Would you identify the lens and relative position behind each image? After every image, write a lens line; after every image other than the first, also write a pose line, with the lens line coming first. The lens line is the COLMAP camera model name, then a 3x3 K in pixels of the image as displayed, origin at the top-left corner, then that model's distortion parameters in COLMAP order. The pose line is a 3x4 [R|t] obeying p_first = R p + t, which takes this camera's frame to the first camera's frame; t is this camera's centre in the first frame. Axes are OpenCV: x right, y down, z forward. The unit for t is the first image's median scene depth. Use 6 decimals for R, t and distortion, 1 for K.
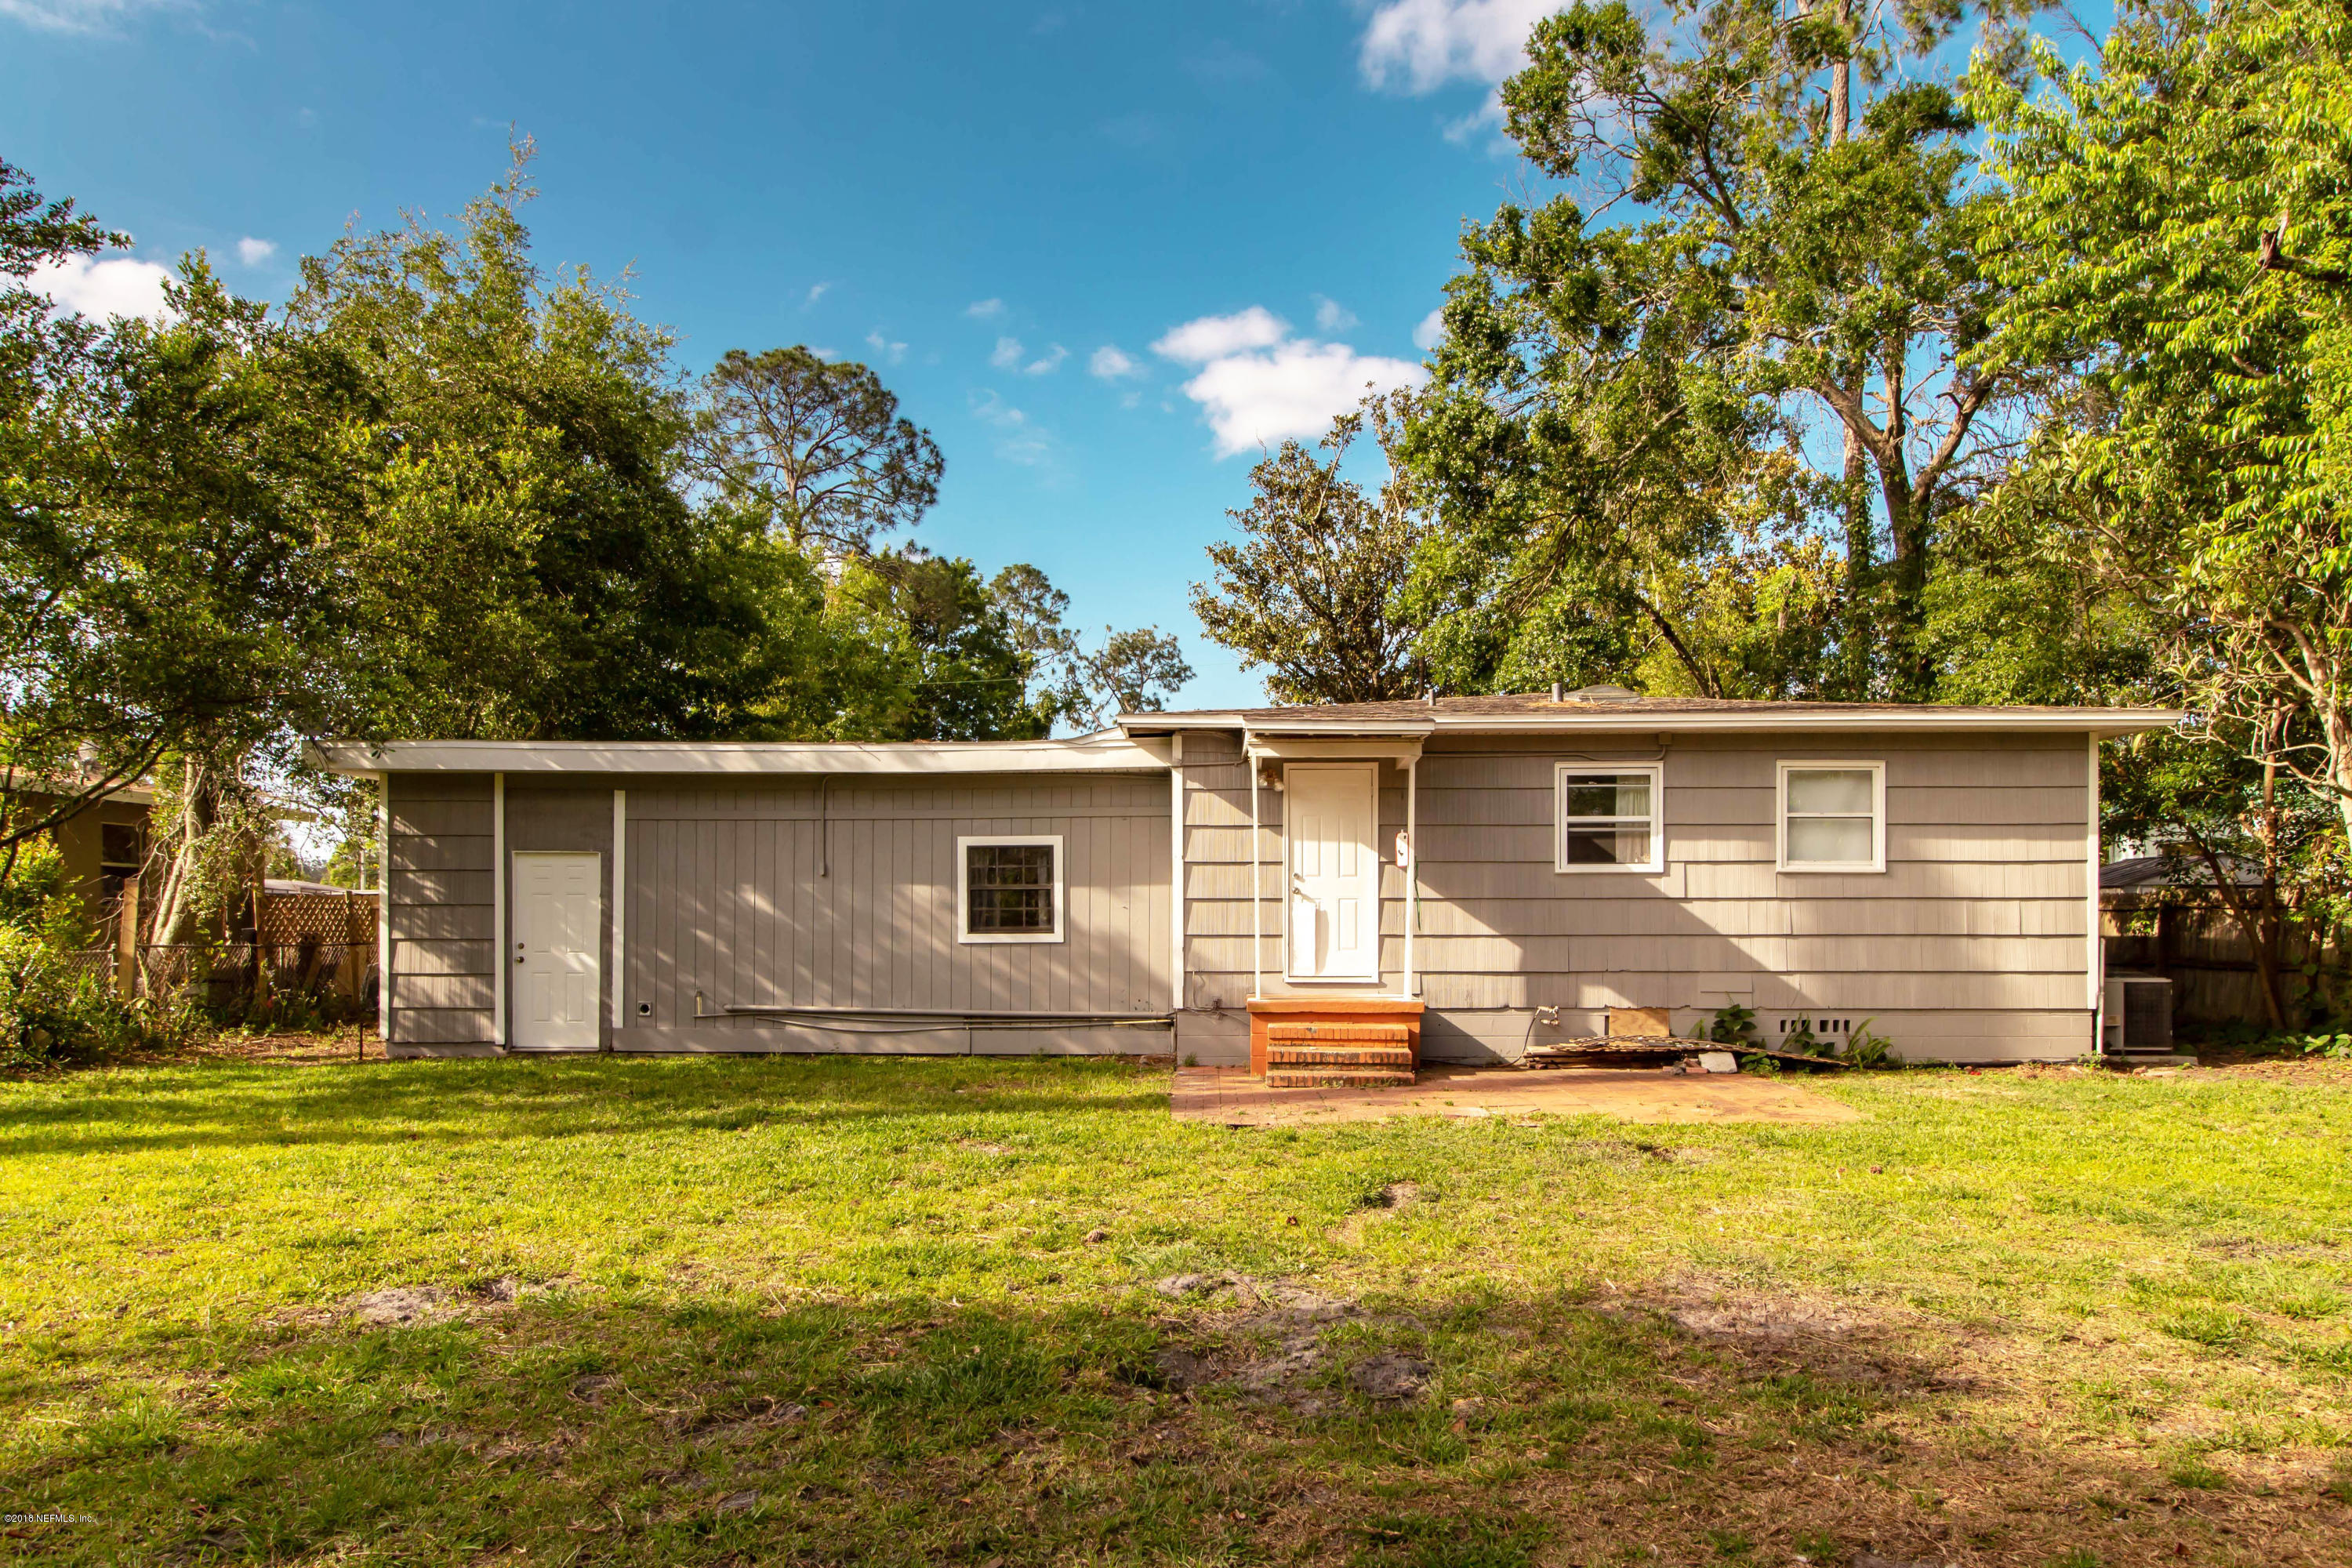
lens RADIAL K [[1435.6, 0, 1187.9], [0, 1435.6, 915.6], [0, 0, 1]] dist [0.000347, -0.001609]
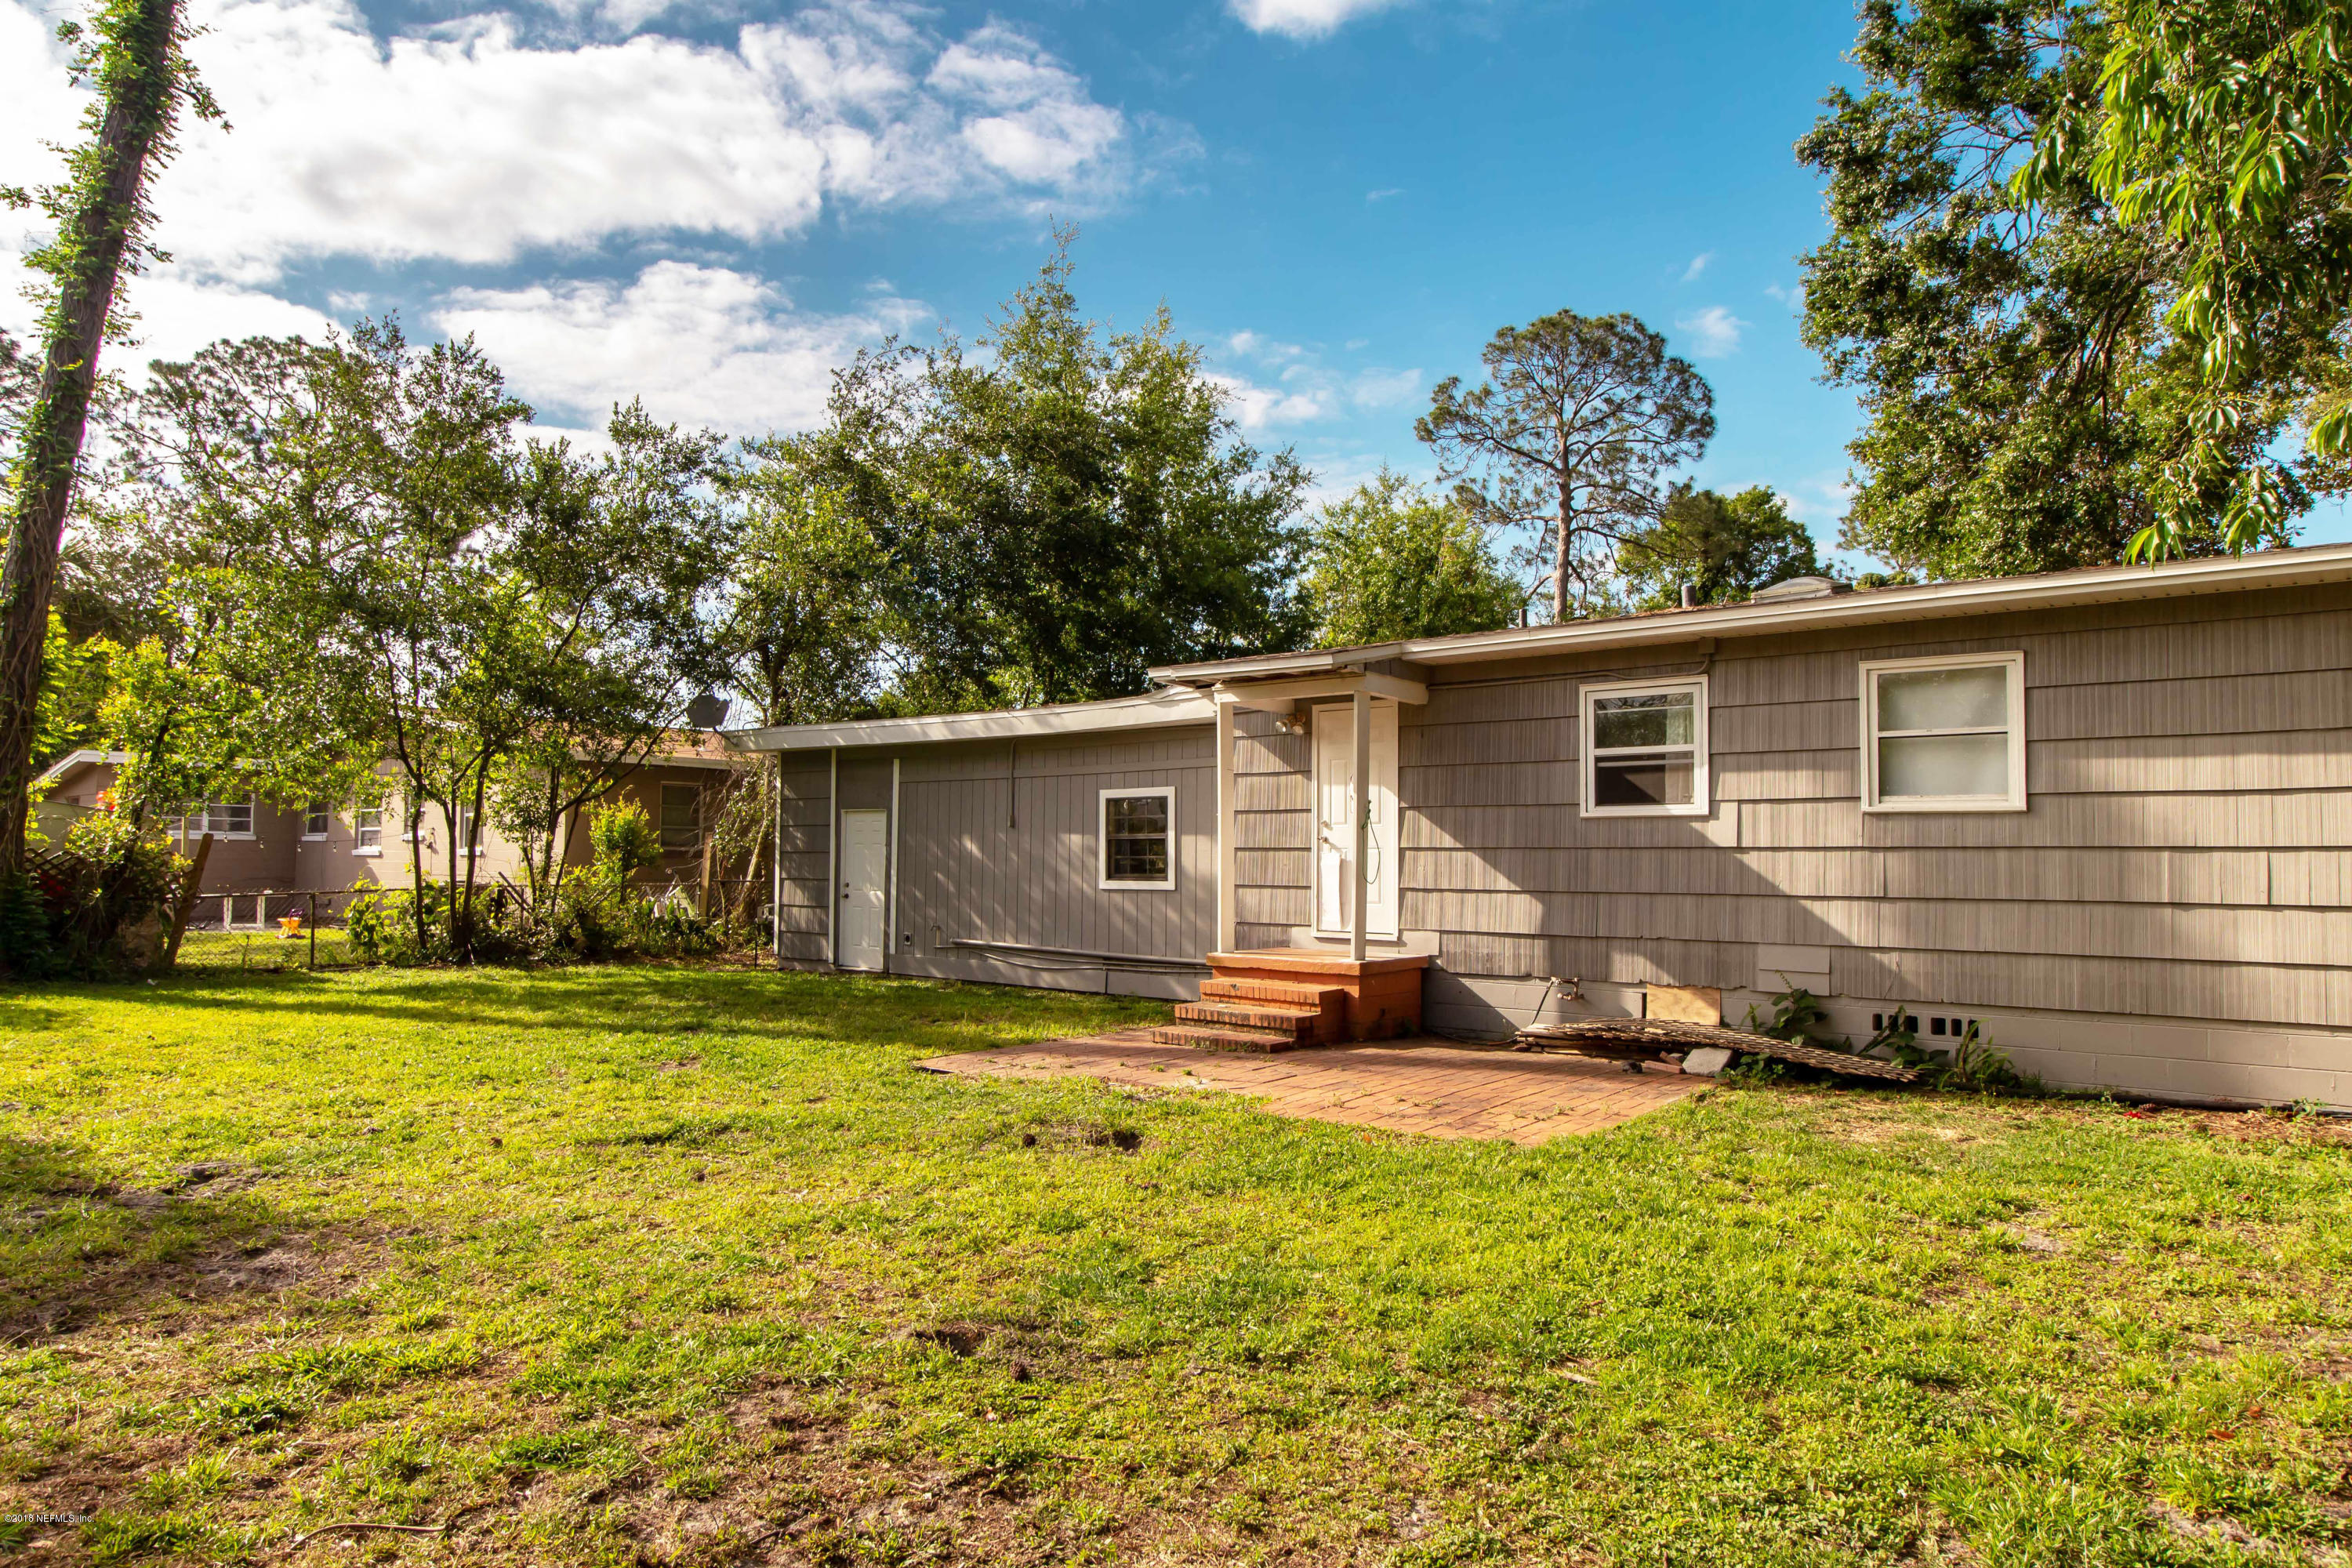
lens RADIAL K [[1435.6, 0, 1174.4], [0, 1435.6, 779.8], [0, 0, 1]] dist [0.000347, -0.001609]
pose [[0.786410, -0.028334, -0.617055, 0.576421], [-0.009834, 0.998247, -0.058371, -0.000239], [0.617627, 0.051972, 0.784752, 0.192778]]
